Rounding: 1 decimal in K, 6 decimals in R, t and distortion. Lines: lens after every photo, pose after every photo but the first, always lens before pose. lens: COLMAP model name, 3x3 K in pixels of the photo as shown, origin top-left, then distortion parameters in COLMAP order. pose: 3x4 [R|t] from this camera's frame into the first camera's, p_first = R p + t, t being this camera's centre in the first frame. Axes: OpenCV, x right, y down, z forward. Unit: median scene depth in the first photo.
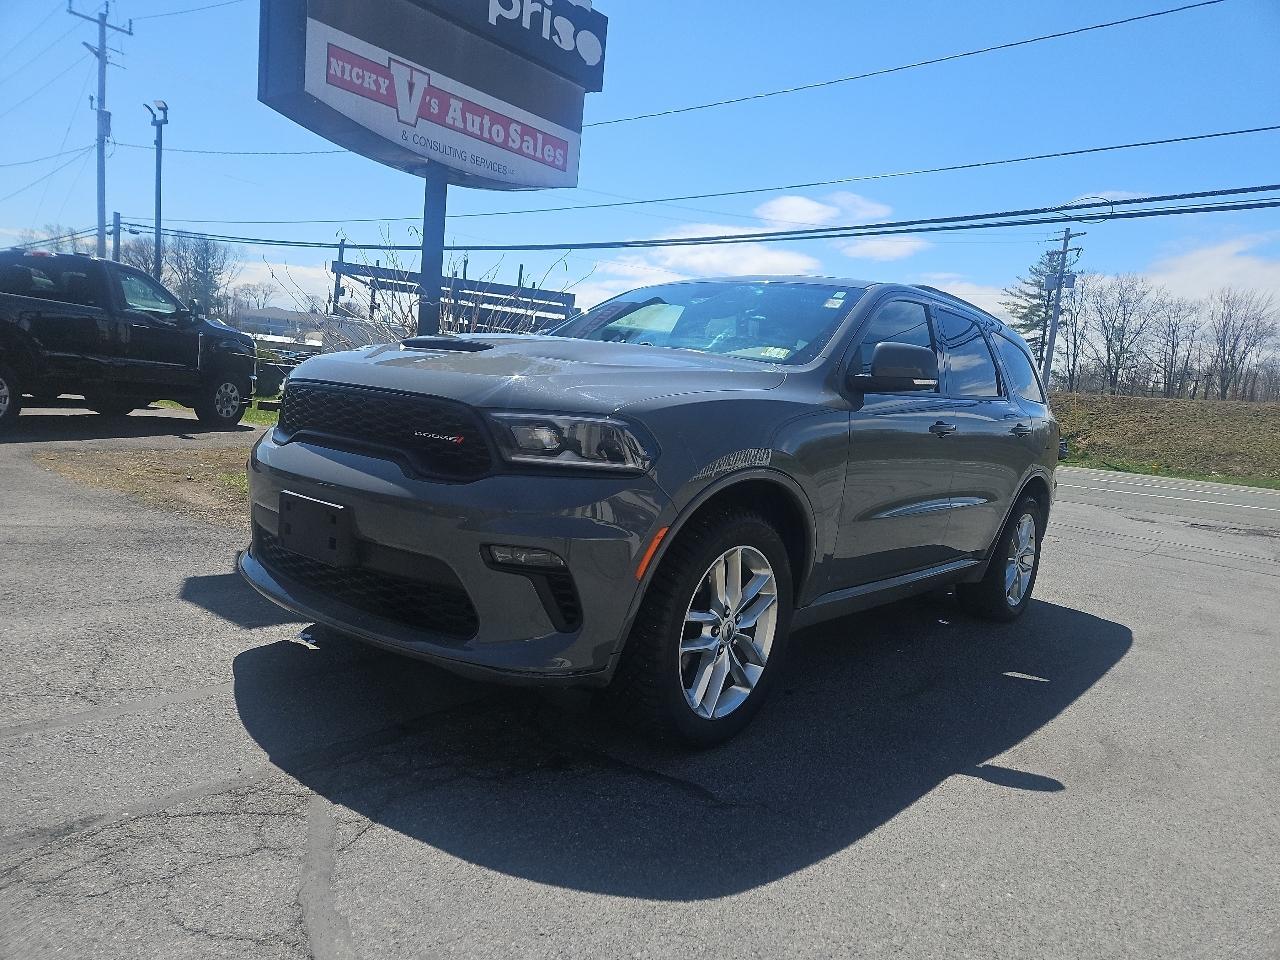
lens RADIAL K [[856.3, 0, 639.5], [0, 856.3, 484.3], [0, 0, 1]] dist [0.073133, -0.057906]
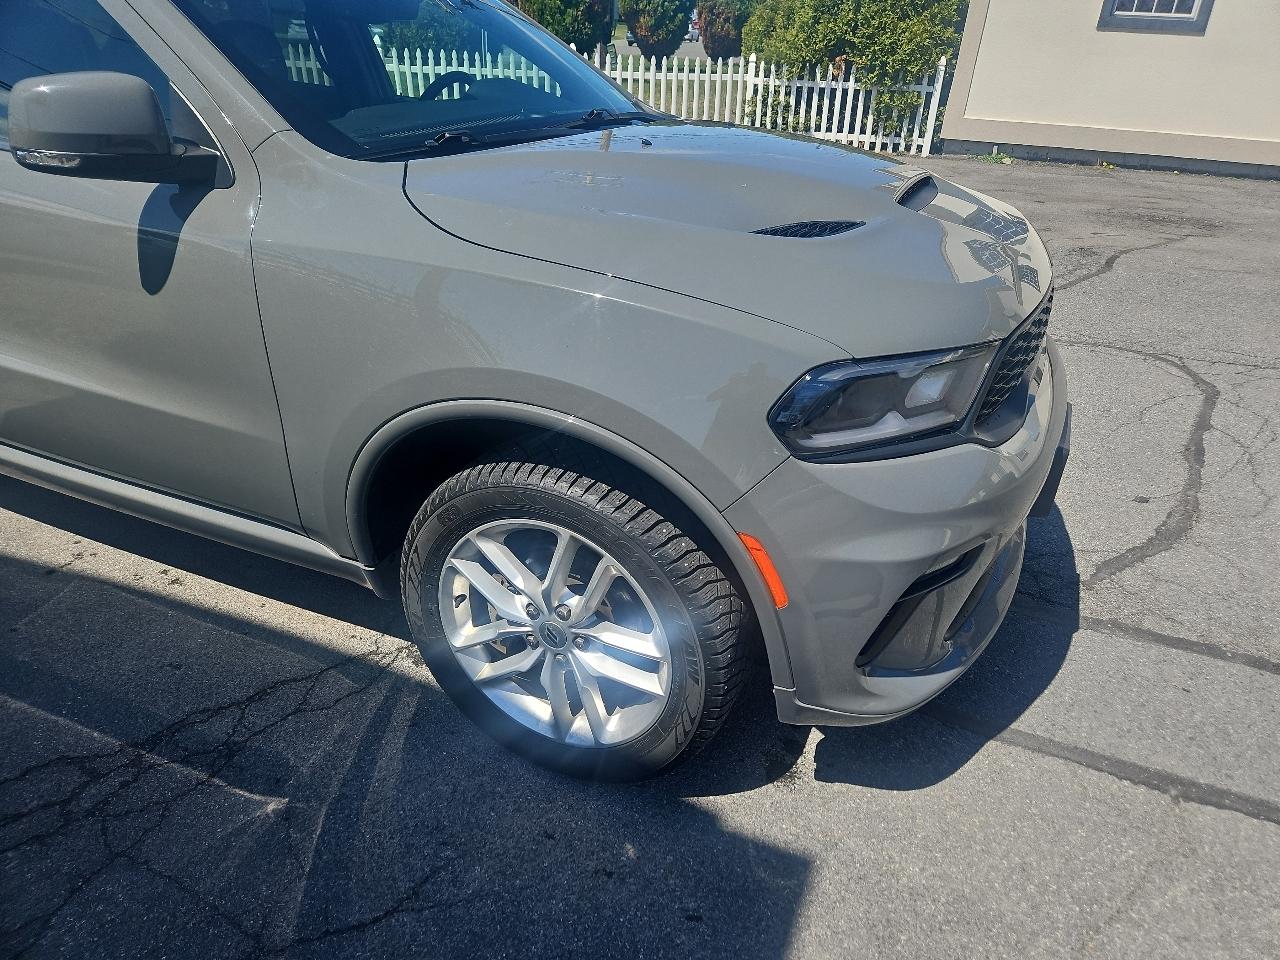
lens RADIAL K [[856.3, 0, 652.0], [0, 856.3, 487.7], [0, 0, 1]] dist [0.073133, -0.057906]
pose [[-0.257379, -0.542848, 0.799419, -0.377666], [0.041148, 0.820383, 0.570332, -0.163620], [-0.965434, 0.179686, -0.188813, 0.603077]]
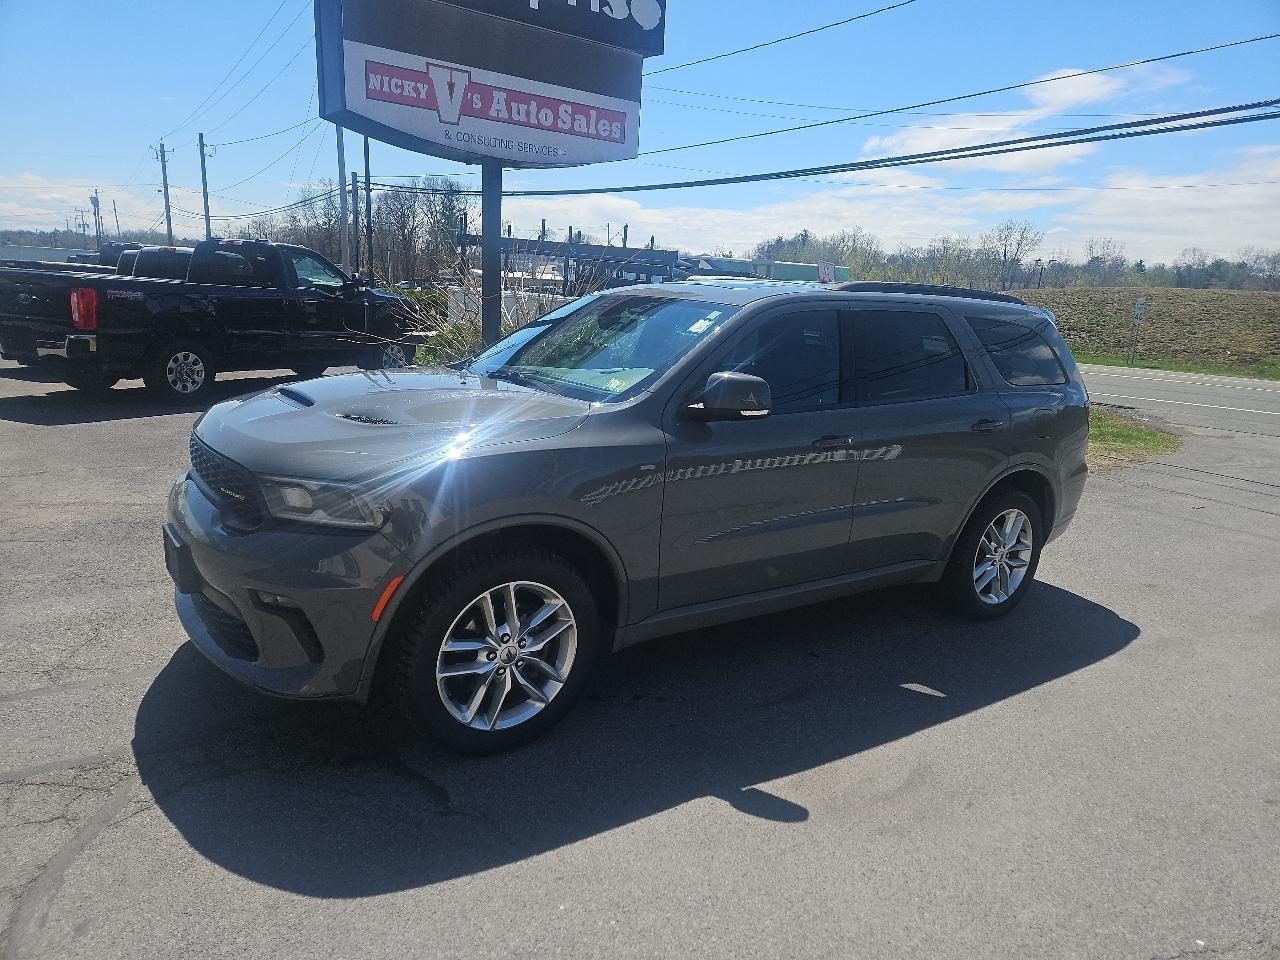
lens RADIAL K [[856.3, 0, 639.4], [0, 856.3, 491.9], [0, 0, 1]] dist [0.073133, -0.057906]
pose [[0.966041, 0.015512, -0.257925, 0.231335], [0.009788, 0.995283, 0.096517, -0.062265], [0.258205, -0.095764, 0.961332, -0.008819]]
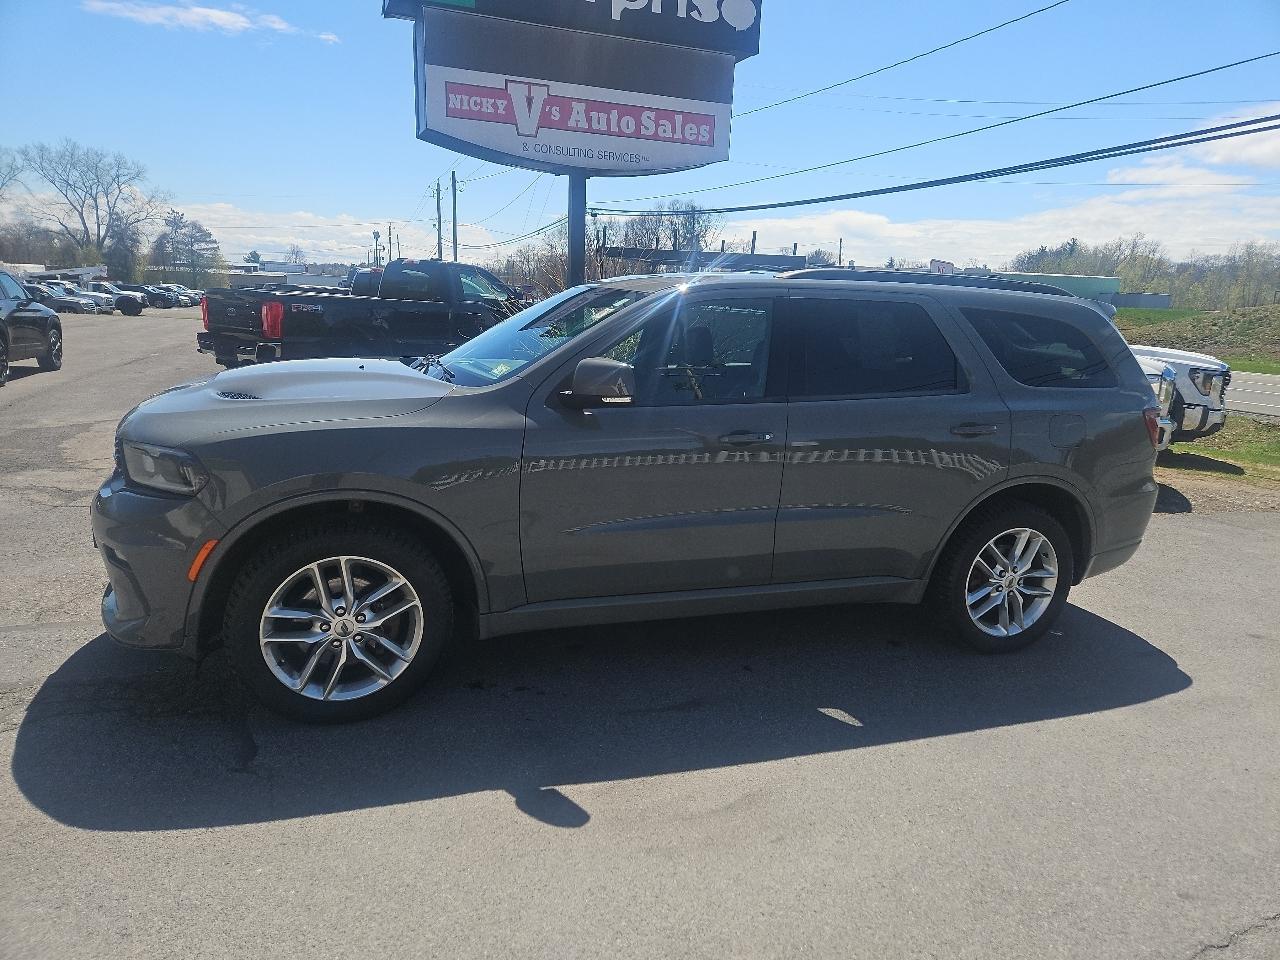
lens RADIAL K [[856.3, 0, 643.8], [0, 856.3, 486.0], [0, 0, 1]] dist [0.073133, -0.057906]
pose [[0.864458, 0.049688, -0.500244, 0.424534], [-0.016732, 0.997396, 0.070153, -0.044877], [0.502427, -0.052274, 0.863038, 0.087024]]
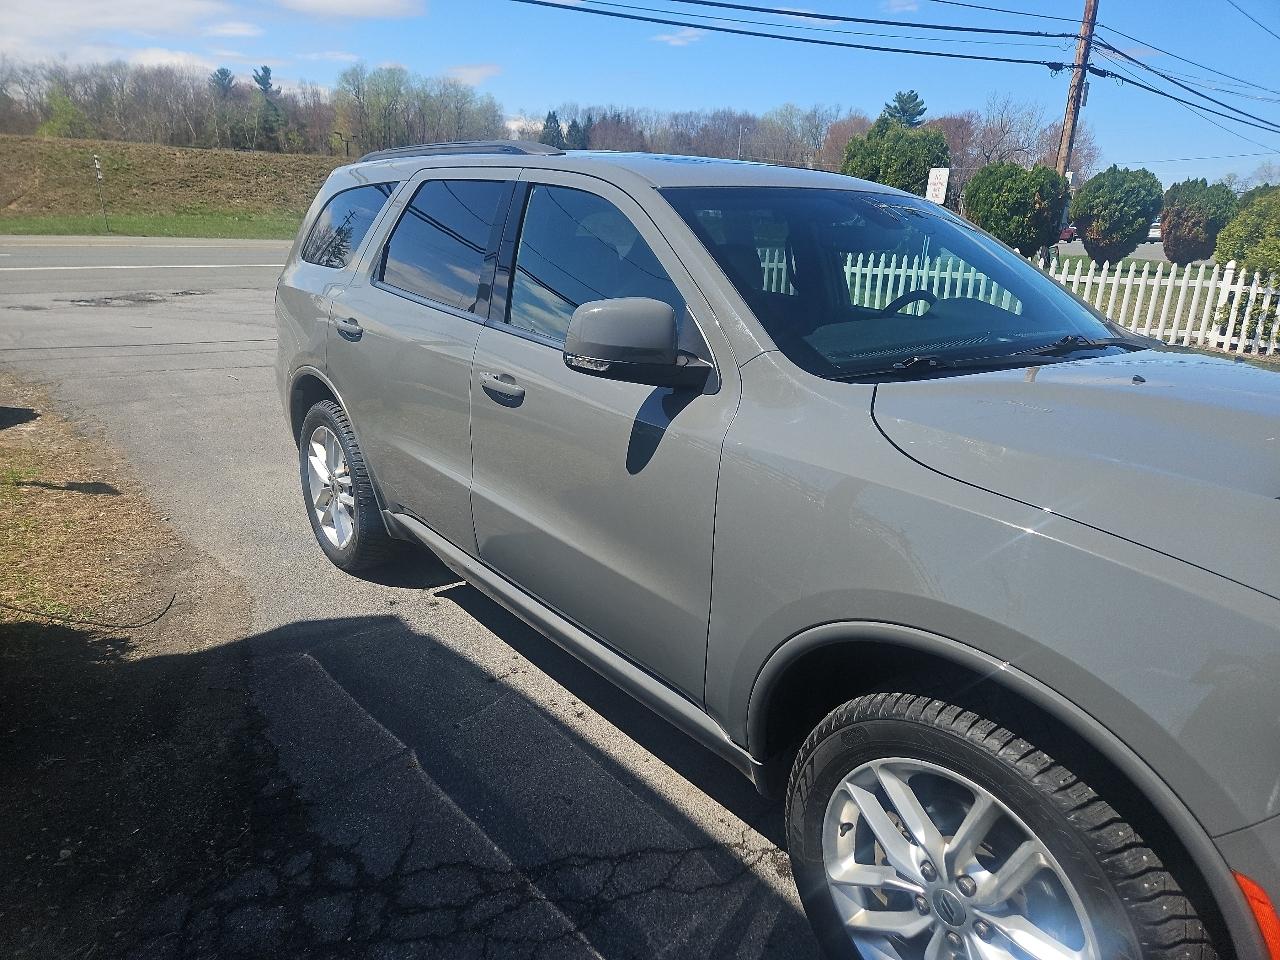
lens RADIAL K [[856.3, 0, 647.5], [0, 856.3, 478.6], [0, 0, 1]] dist [0.073133, -0.057906]
pose [[0.198830, -0.373097, 0.906237, -0.367473], [0.083038, 0.927788, 0.363750, -0.175246], [-0.976510, 0.002928, 0.215453, 0.619498]]
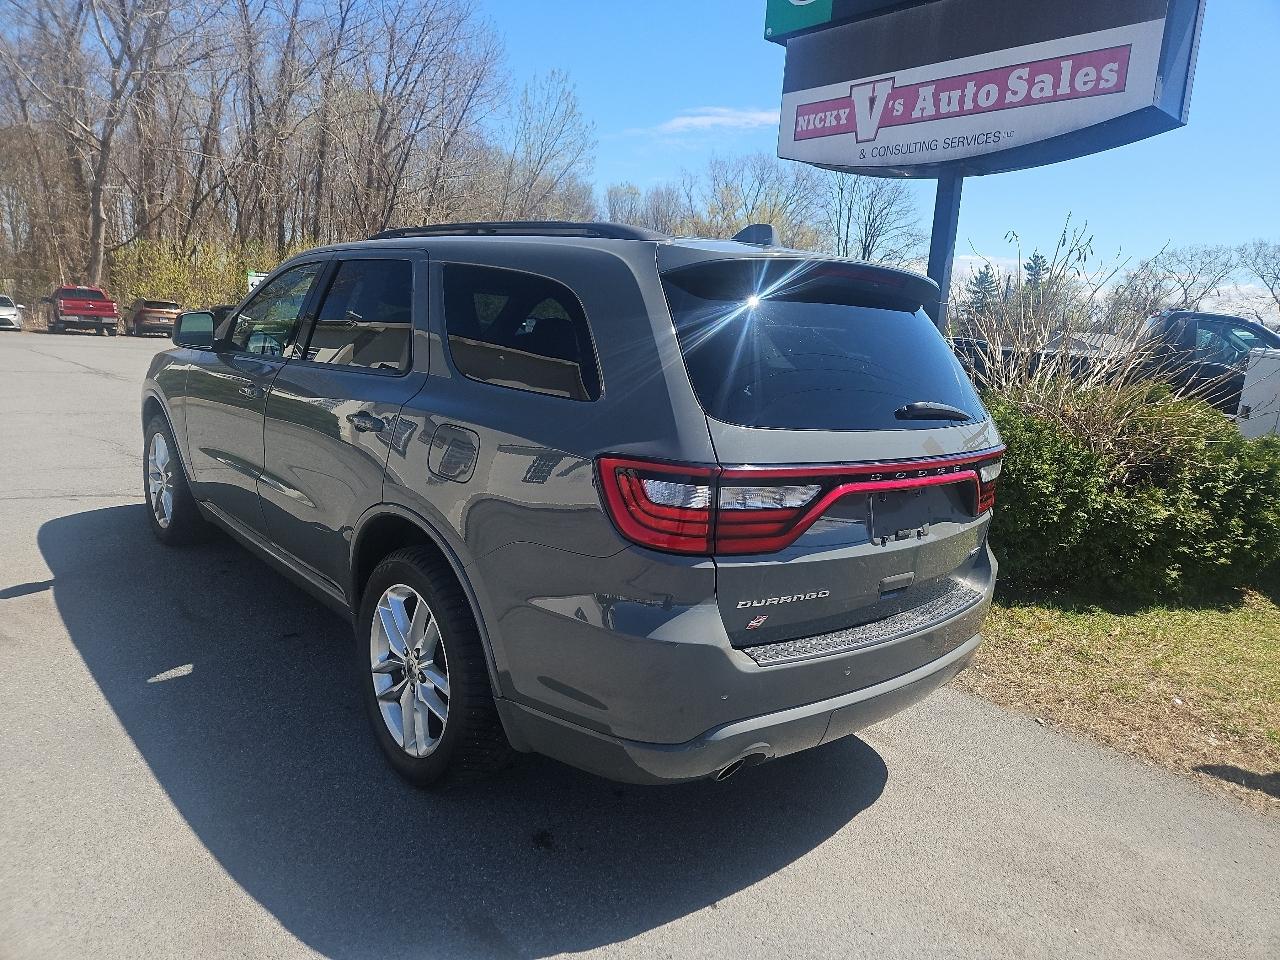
lens RADIAL K [[856.3, 0, 637.8], [0, 856.3, 479.9], [0, 0, 1]] dist [0.073133, -0.057906]
pose [[-0.156565, 0.071190, -0.985099, 0.735916], [-0.191367, 0.976311, 0.100970, -0.087917], [0.968951, 0.204324, -0.139233, 0.928292]]
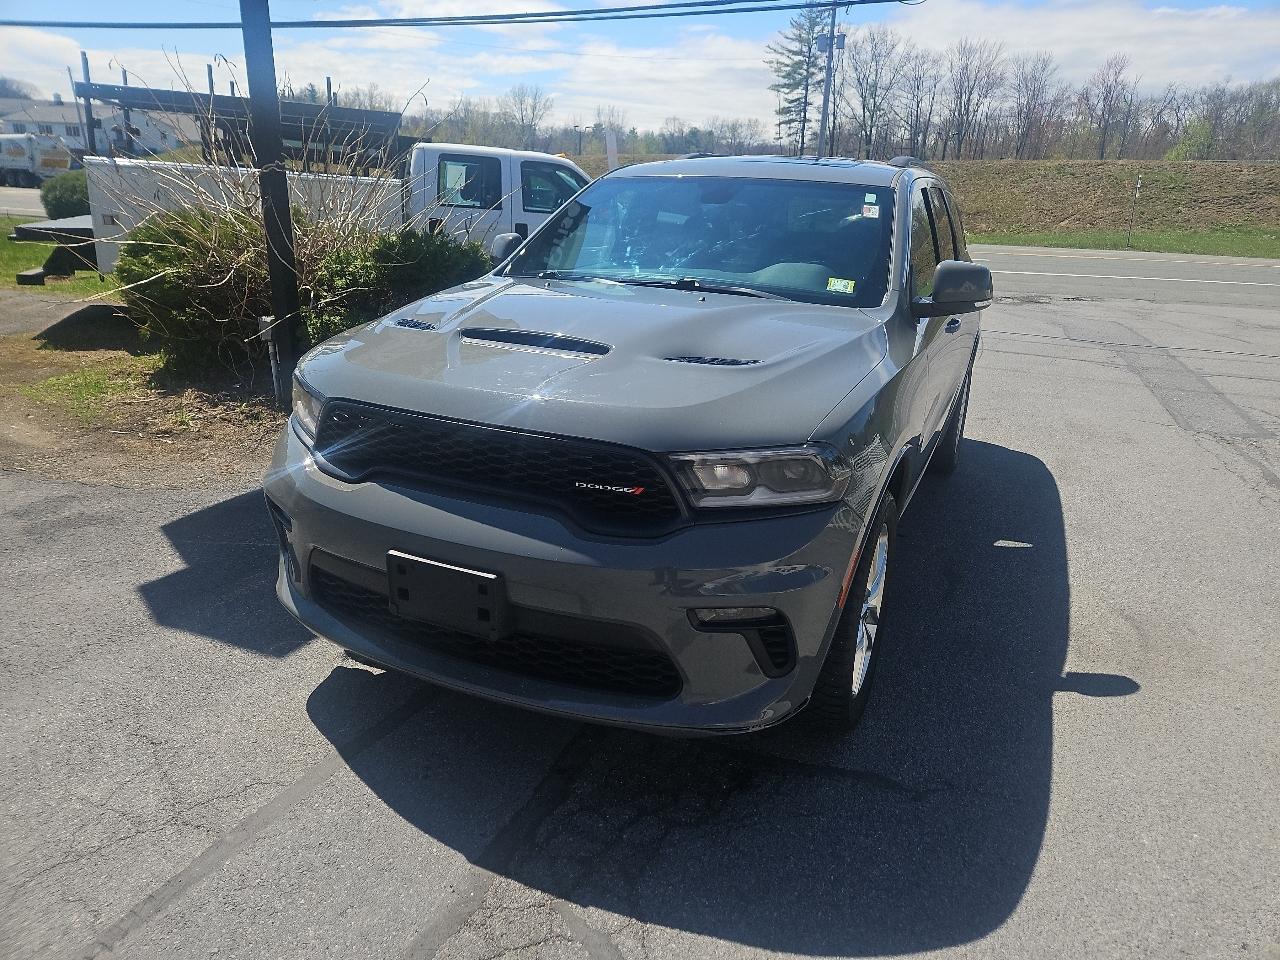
lens RADIAL K [[856.3, 0, 650.9], [0, 856.3, 480.7], [0, 0, 1]] dist [0.073133, -0.057906]
pose [[0.961628, -0.143704, 0.233710, -0.143404], [0.083931, 0.965097, 0.248078, -0.099241], [-0.261202, -0.218944, 0.940126, 0.067457]]
